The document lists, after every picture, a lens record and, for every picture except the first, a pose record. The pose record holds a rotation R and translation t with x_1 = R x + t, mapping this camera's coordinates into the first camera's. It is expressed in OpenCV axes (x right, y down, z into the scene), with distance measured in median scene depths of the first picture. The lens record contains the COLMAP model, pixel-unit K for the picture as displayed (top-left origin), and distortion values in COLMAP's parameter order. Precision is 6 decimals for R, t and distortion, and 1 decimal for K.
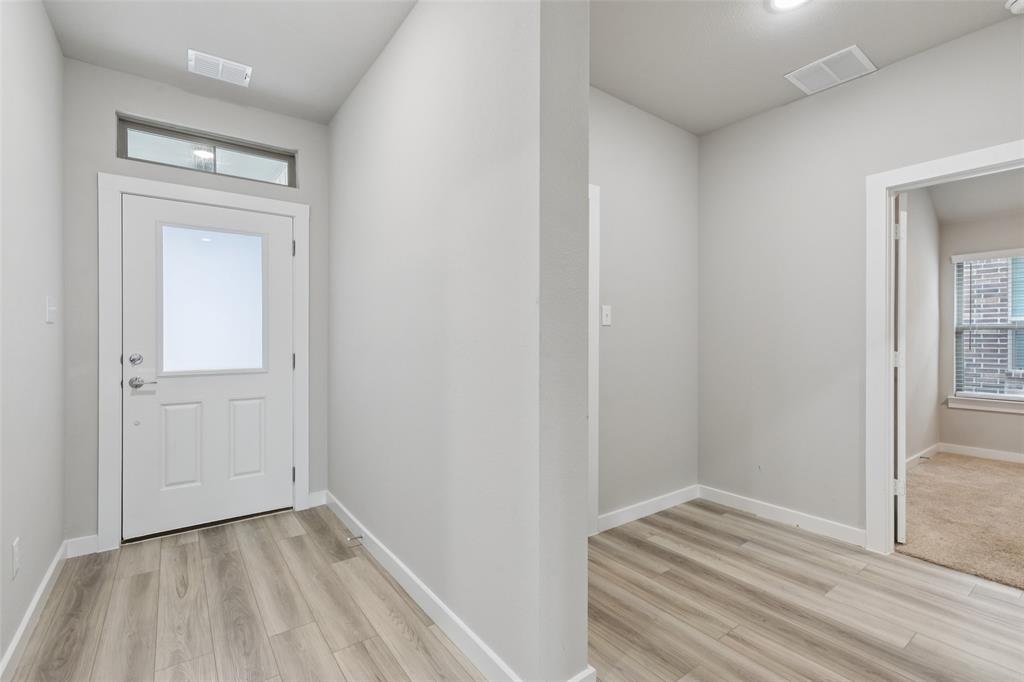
lens RADIAL K [[457.1, 0, 519.4], [0, 457.1, 342.5], [0, 0, 1]] dist [0.006544, -0.000984]
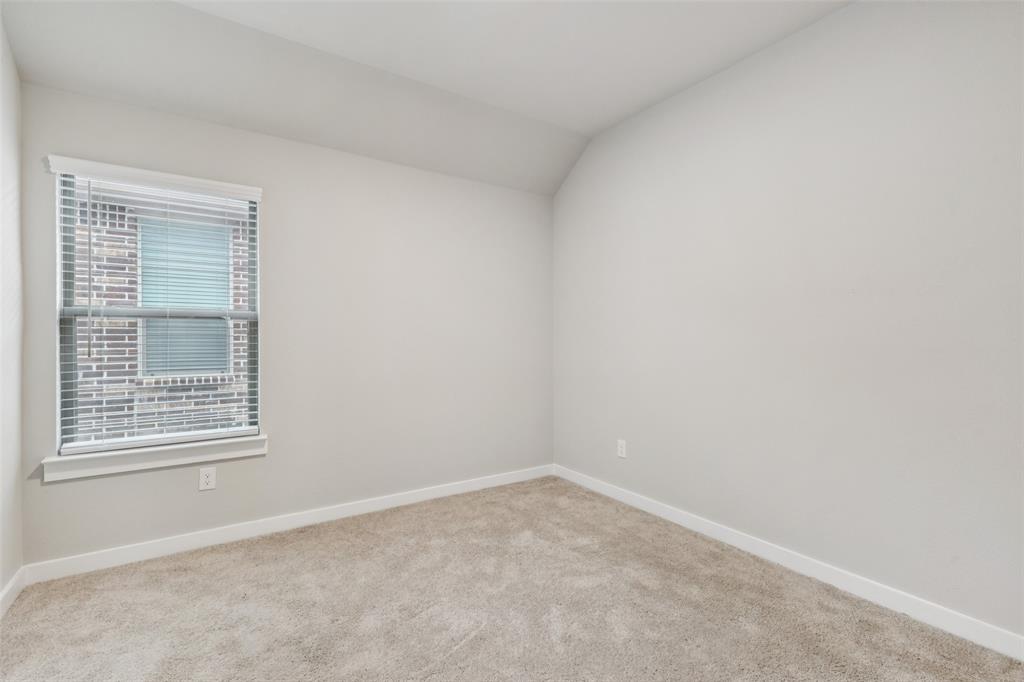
lens RADIAL K [[457.1, 0, 516.6], [0, 457.1, 339.8], [0, 0, 1]] dist [0.006544, -0.000984]
pose [[0.043006, -0.003378, 0.999069, 0.351428], [0.003754, 0.999988, 0.003220, -0.001668], [-0.999068, 0.003613, 0.043018, 0.360367]]
